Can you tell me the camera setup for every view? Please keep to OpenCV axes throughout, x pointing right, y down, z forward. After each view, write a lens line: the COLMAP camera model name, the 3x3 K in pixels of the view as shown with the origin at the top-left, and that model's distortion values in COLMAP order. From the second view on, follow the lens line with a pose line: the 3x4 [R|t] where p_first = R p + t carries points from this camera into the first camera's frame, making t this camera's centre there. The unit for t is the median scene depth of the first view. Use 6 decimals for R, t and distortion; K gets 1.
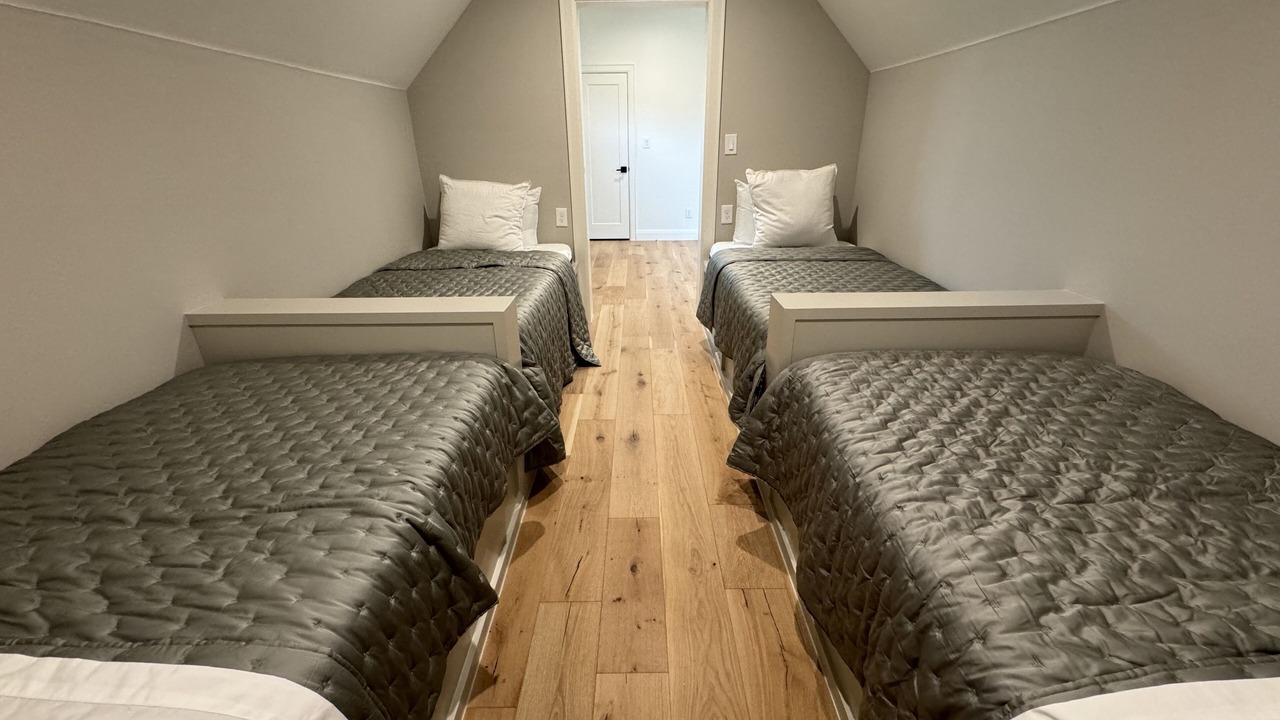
lens RADIAL K [[512.7, 0, 640.7], [0, 512.7, 358.2], [0, 0, 1]] dist [0.002210, 0.000125]
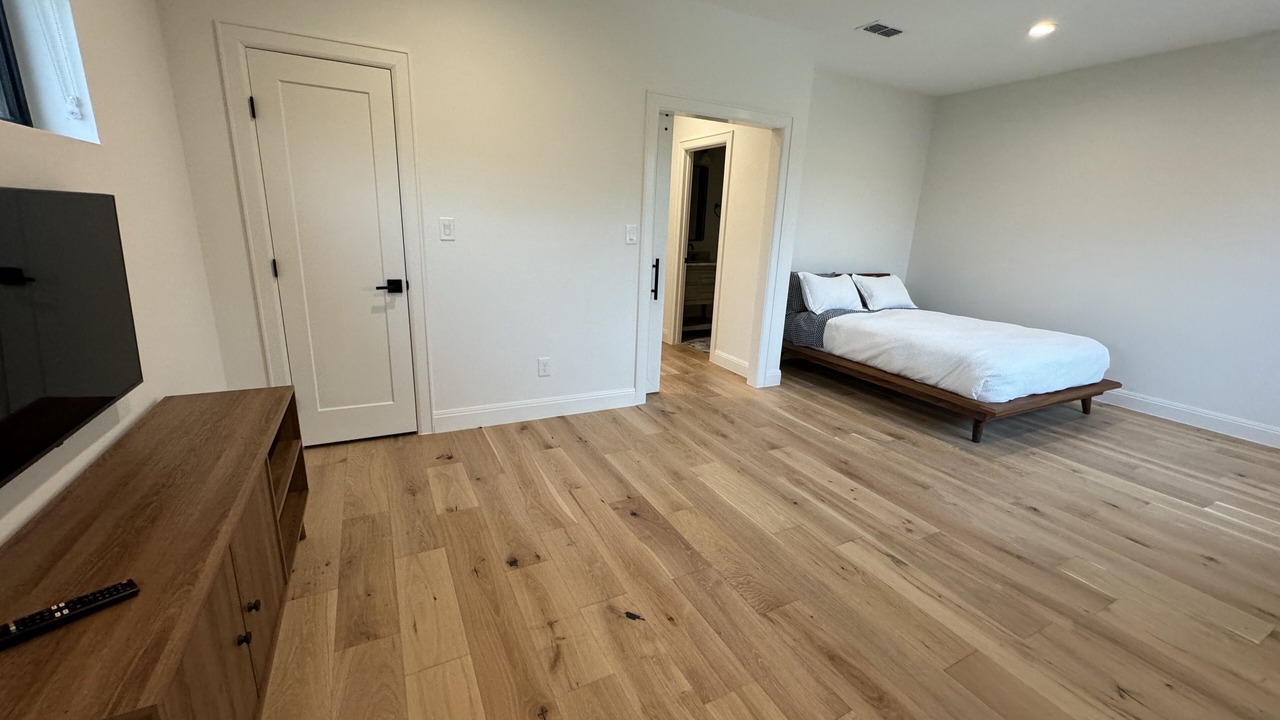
lens RADIAL K [[512.7, 0, 637.5], [0, 512.7, 359.1], [0, 0, 1]] dist [0.002210, 0.000125]
pose [[0.894096, -0.075734, 0.441426, -0.045017], [0.135494, 0.985154, -0.105418, -0.234598], [-0.426889, 0.154064, 0.891084, 0.538907]]
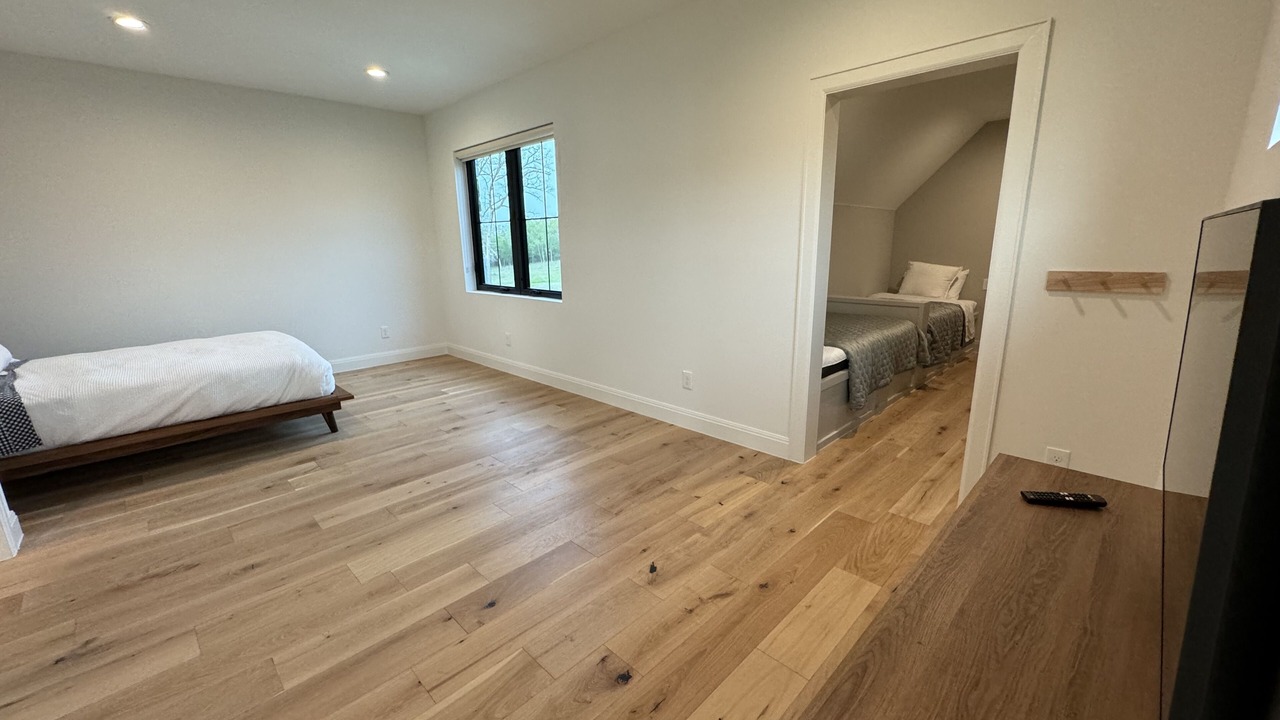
lens RADIAL K [[512.7, 0, 641.0], [0, 512.7, 360.9], [0, 0, 1]] dist [0.002210, 0.000125]
pose [[-0.703140, -0.145883, 0.695926, -0.133232], [0.303888, 0.823188, 0.479598, -0.386500], [-0.642843, 0.548708, -0.534484, 0.893473]]
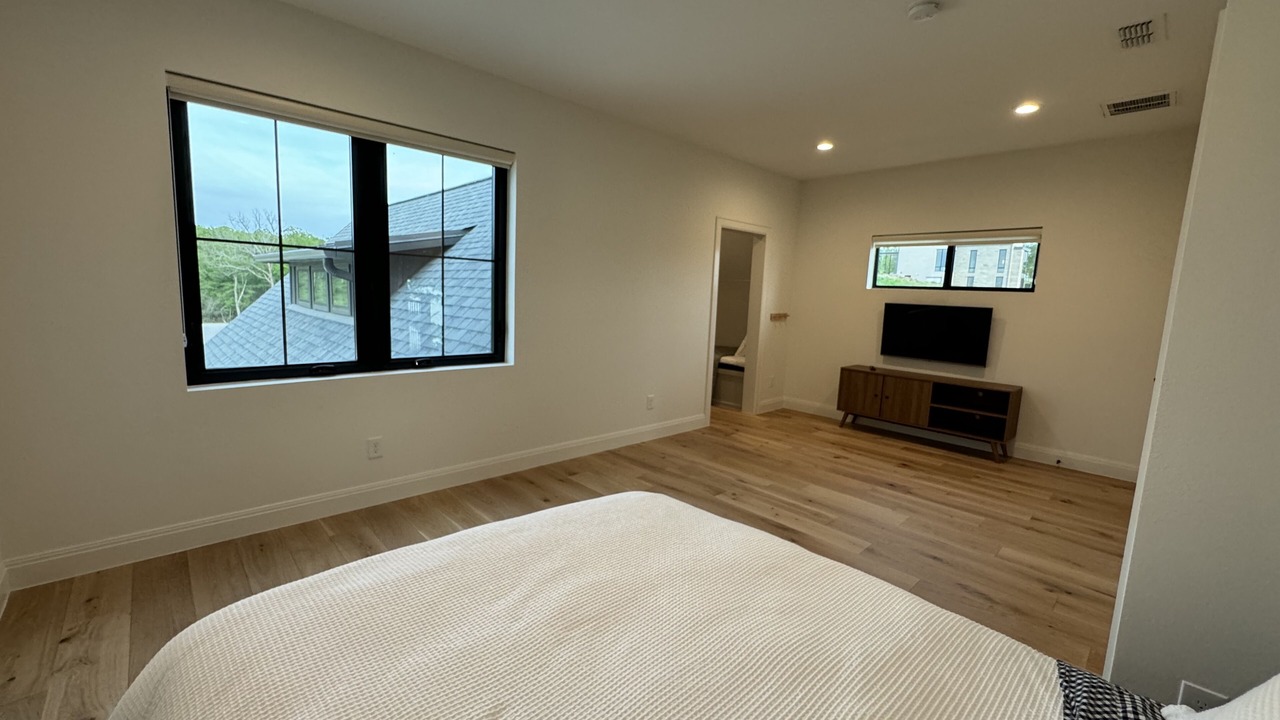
lens RADIAL K [[512.7, 0, 646.7], [0, 512.7, 356.7], [0, 0, 1]] dist [0.002210, 0.000125]
pose [[-0.727310, 0.063123, -0.683400, 0.665543], [-0.307380, 0.860347, 0.406597, -0.432114], [0.613627, 0.505785, -0.606336, 0.973216]]
